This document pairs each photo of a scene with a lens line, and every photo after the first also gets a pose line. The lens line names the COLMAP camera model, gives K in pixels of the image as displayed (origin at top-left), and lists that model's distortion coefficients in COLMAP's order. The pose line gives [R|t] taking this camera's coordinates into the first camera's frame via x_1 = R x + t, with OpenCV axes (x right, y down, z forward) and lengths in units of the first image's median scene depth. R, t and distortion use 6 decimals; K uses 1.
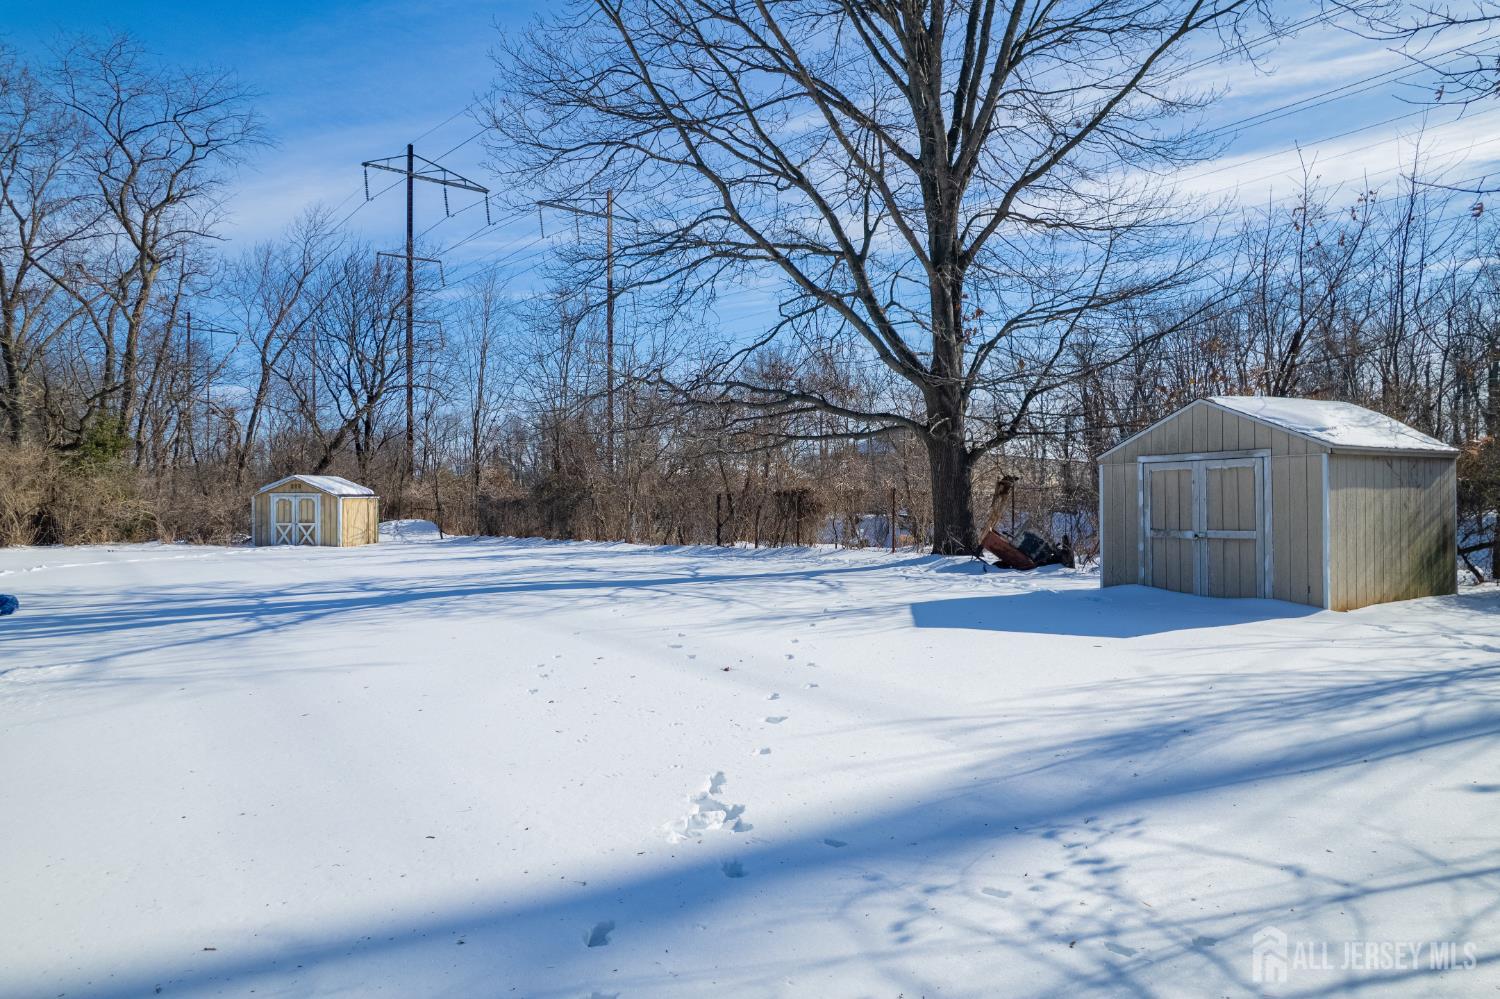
lens RADIAL K [[965.9, 0, 745.2], [0, 965.9, 512.1], [0, 0, 1]] dist [-0.080651, 0.075314]
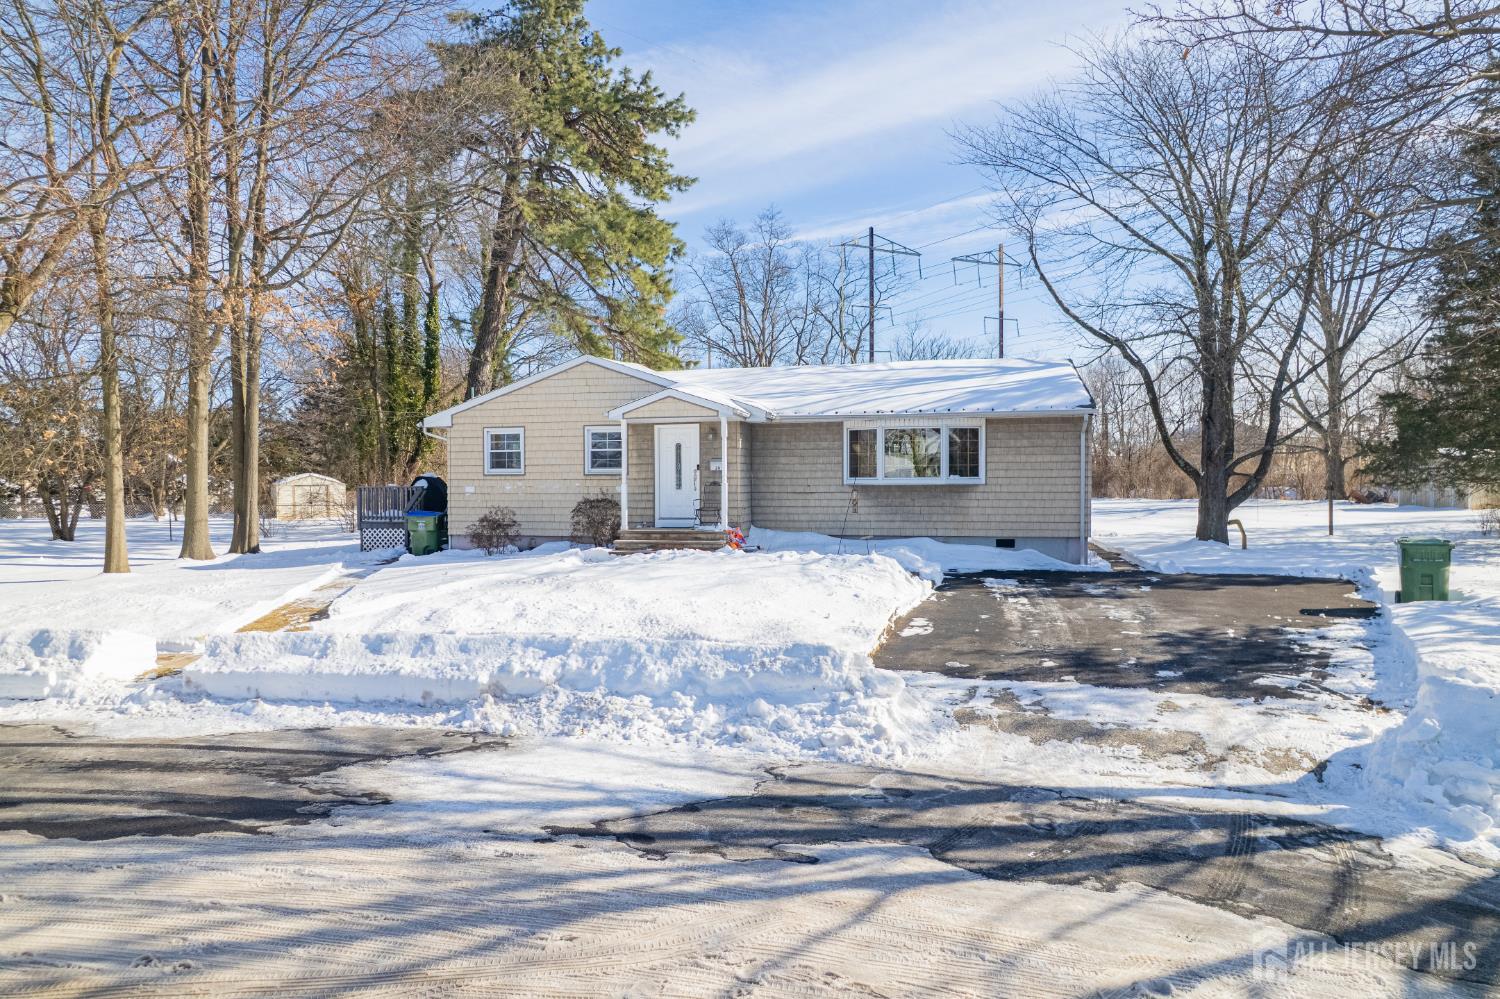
lens RADIAL K [[965.9, 0, 745.2], [0, 965.9, 512.1], [0, 0, 1]] dist [-0.080651, 0.075314]
pose [[0.966035, 0.006748, -0.258322, -0.379150], [0.000407, 0.999618, 0.027632, 0.003622], [0.258410, -0.026799, 0.965664, -1.073335]]
